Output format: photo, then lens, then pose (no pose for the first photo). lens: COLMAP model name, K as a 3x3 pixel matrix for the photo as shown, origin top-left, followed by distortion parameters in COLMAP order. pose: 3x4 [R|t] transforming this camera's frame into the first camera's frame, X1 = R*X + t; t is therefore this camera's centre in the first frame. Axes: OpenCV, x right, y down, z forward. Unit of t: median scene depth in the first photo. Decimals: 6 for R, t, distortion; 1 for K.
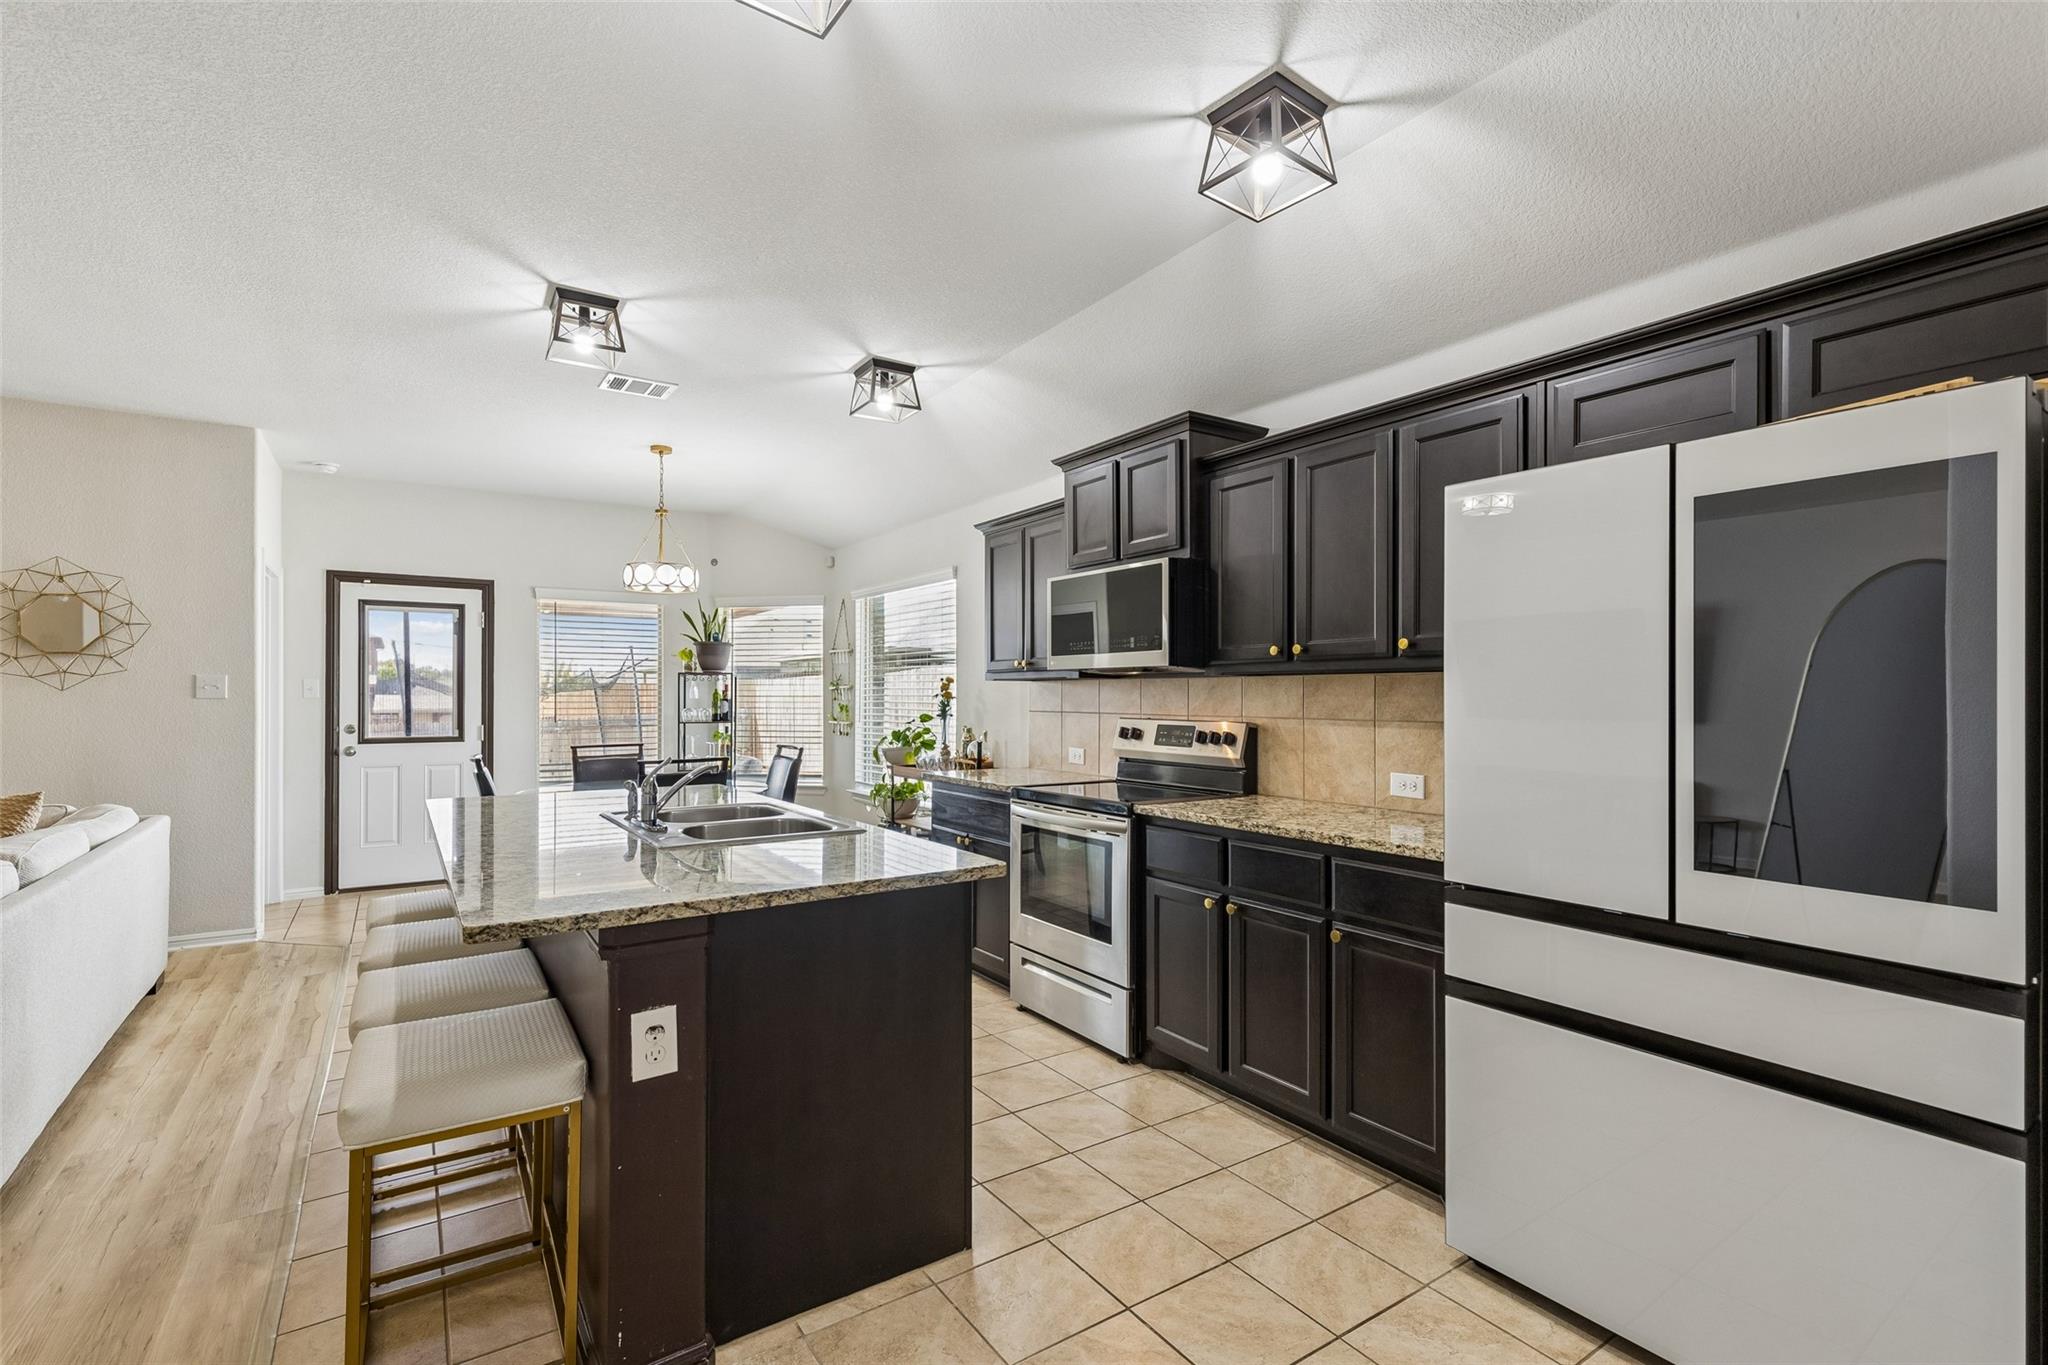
lens RADIAL K [[920.9, 0, 1023.5], [0, 920.9, 694.5], [0, 0, 1]] dist [0.007274, -0.001405]
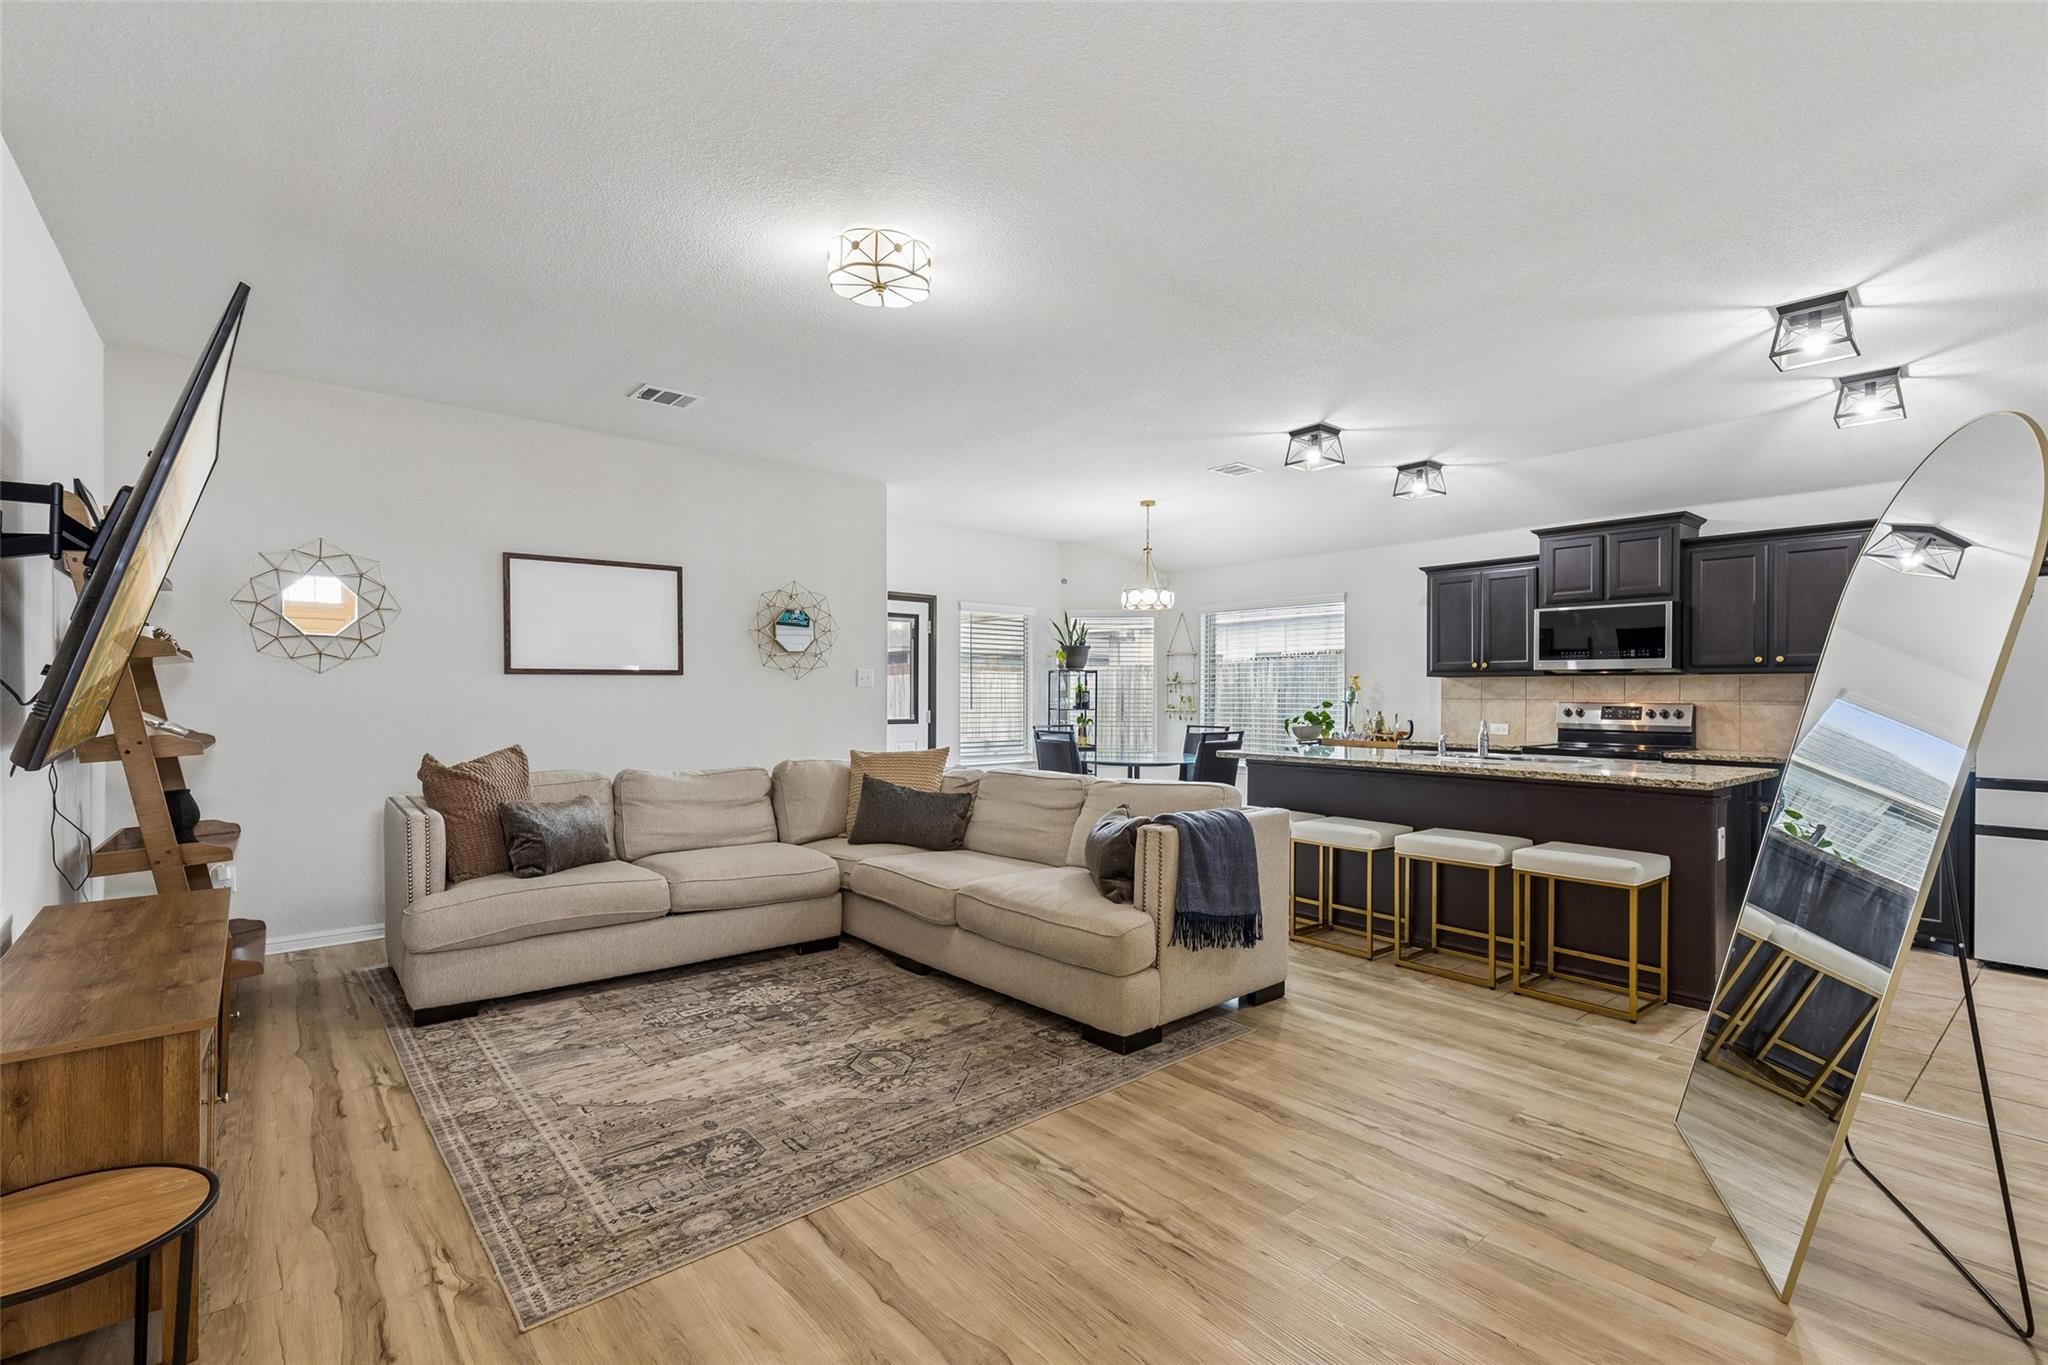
lens RADIAL K [[920.9, 0, 1020.3], [0, 920.9, 693.9], [0, 0, 1]] dist [0.007274, -0.001405]
pose [[0.994963, 0.004730, 0.100133, -0.844794], [-0.004660, 0.999989, -0.000933, 0.015918], [-0.100136, 0.000462, 0.994974, -0.370719]]
